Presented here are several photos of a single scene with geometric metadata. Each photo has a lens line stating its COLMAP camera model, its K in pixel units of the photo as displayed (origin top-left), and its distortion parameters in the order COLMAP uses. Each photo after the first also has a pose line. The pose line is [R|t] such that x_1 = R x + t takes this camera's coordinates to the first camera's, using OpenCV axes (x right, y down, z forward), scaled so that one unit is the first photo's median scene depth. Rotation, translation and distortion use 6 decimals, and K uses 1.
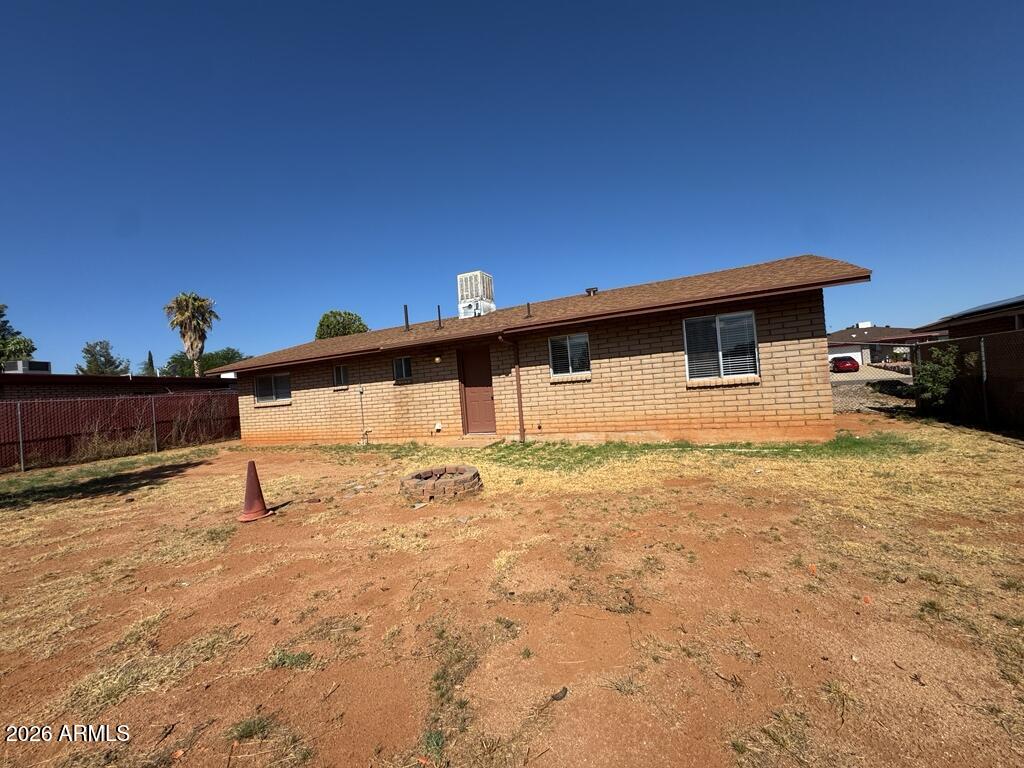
lens RADIAL K [[414.9, 0, 510.4], [0, 414.9, 384.1], [0, 0, 1]] dist [-0.001021, -0.000248]
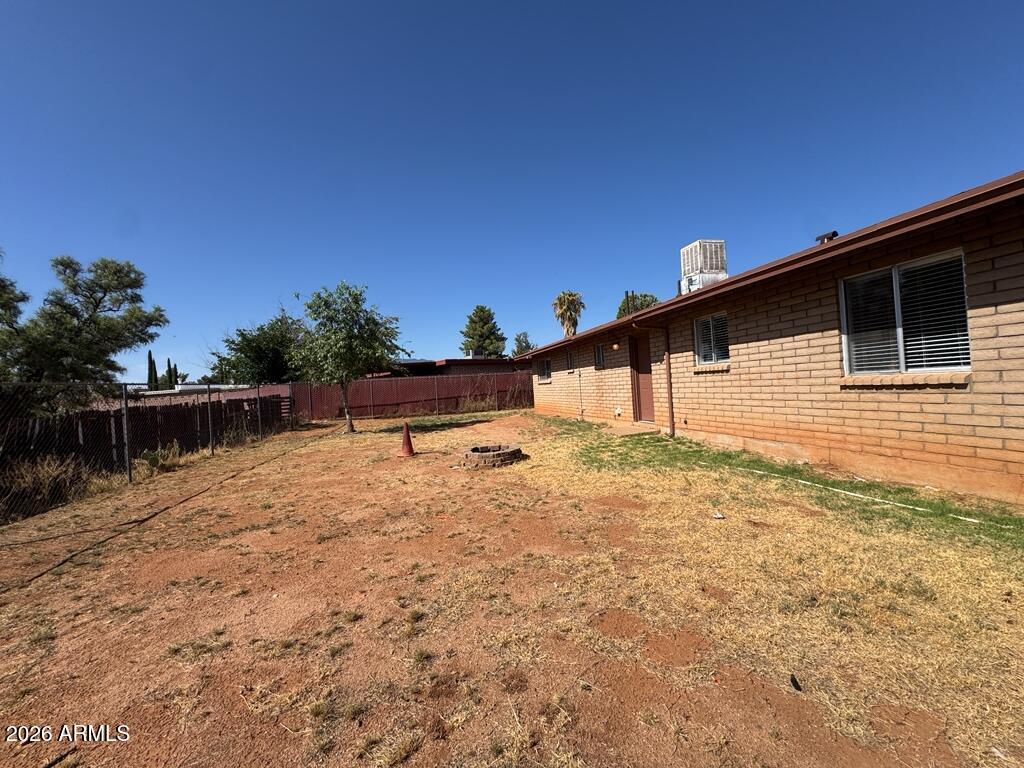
lens RADIAL K [[414.9, 0, 510.4], [0, 414.9, 384.1], [0, 0, 1]] dist [-0.001021, -0.000248]
pose [[0.611765, 0.037700, -0.790140, 0.527418], [0.018156, 0.997931, 0.061672, -0.037246], [0.790831, -0.052075, 0.609815, 0.168263]]
